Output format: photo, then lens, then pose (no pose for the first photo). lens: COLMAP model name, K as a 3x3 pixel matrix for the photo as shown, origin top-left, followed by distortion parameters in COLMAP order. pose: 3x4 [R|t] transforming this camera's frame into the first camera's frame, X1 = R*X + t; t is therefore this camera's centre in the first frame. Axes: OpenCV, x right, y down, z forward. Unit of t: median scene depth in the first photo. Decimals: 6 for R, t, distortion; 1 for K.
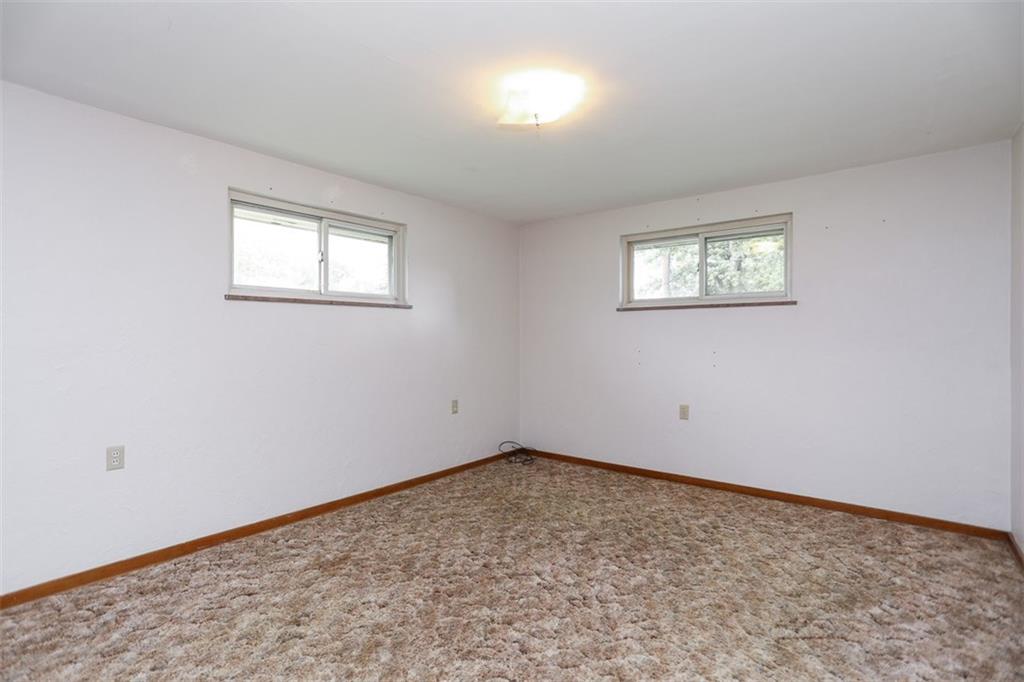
lens RADIAL K [[500.0, 0, 505.7], [0, 500.0, 333.4], [0, 0, 1]] dist [-0.067034, 0.029439]
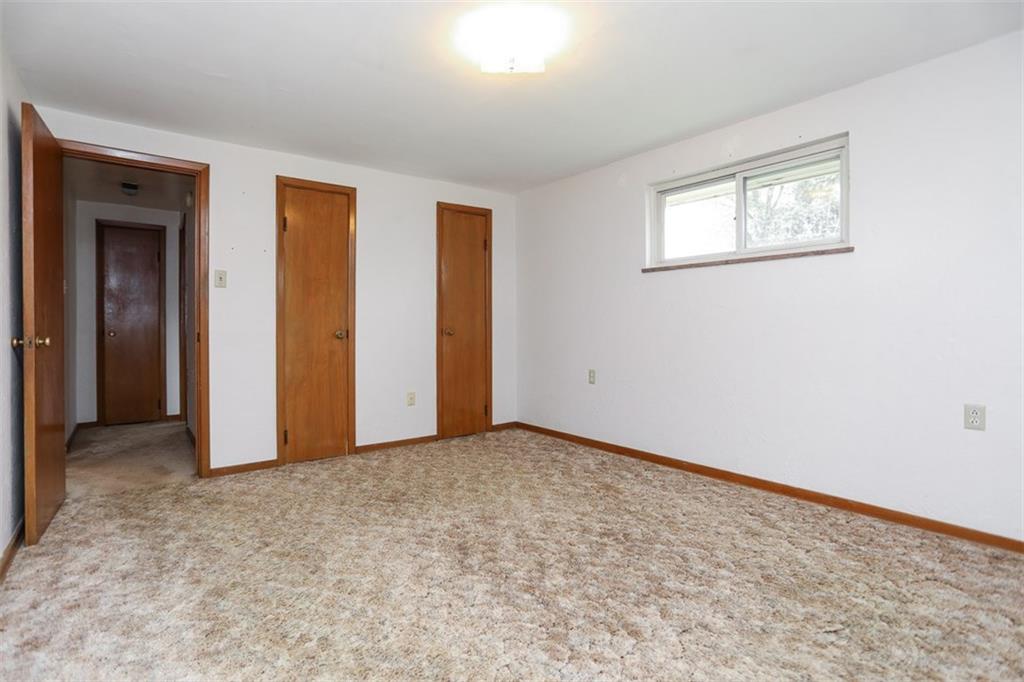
lens RADIAL K [[500.0, 0, 505.7], [0, 500.0, 333.4], [0, 0, 1]] dist [-0.067034, 0.029439]
pose [[-0.236250, 0.015583, -0.971567, 0.677874], [0.002818, 0.999878, 0.015352, 0.058812], [0.971688, 0.000889, -0.236265, 0.818661]]
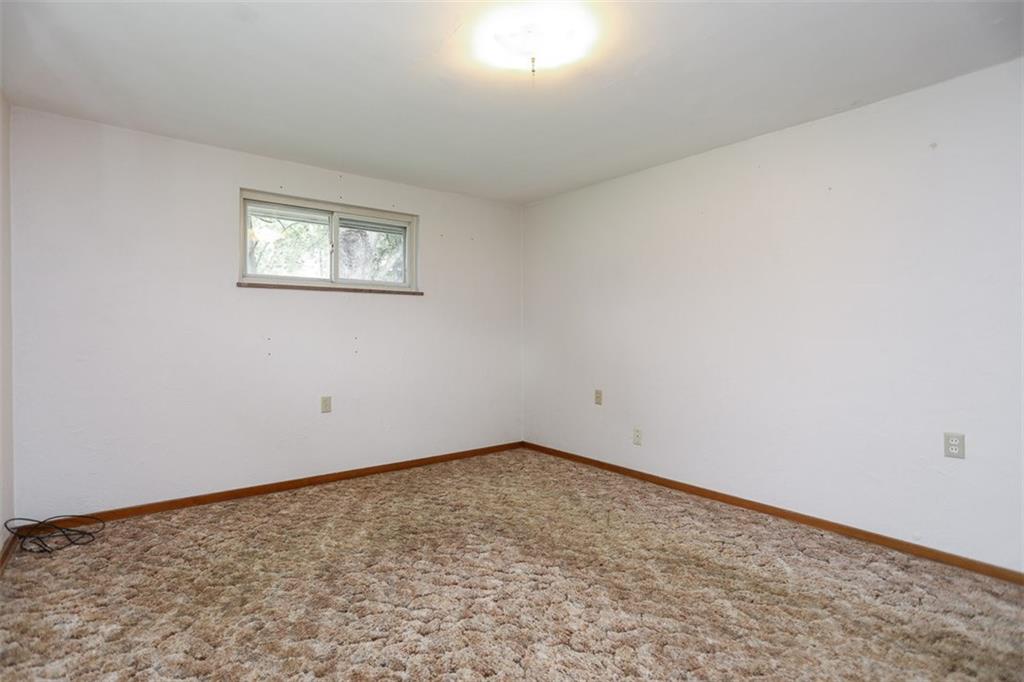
lens RADIAL K [[500.0, 0, 505.7], [0, 500.0, 333.4], [0, 0, 1]] dist [-0.067034, 0.029439]
pose [[0.207644, 0.001624, 0.978203, -0.550448], [-0.000940, 0.999998, -0.001461, 0.035797], [-0.978204, -0.000616, 0.207645, 0.585437]]
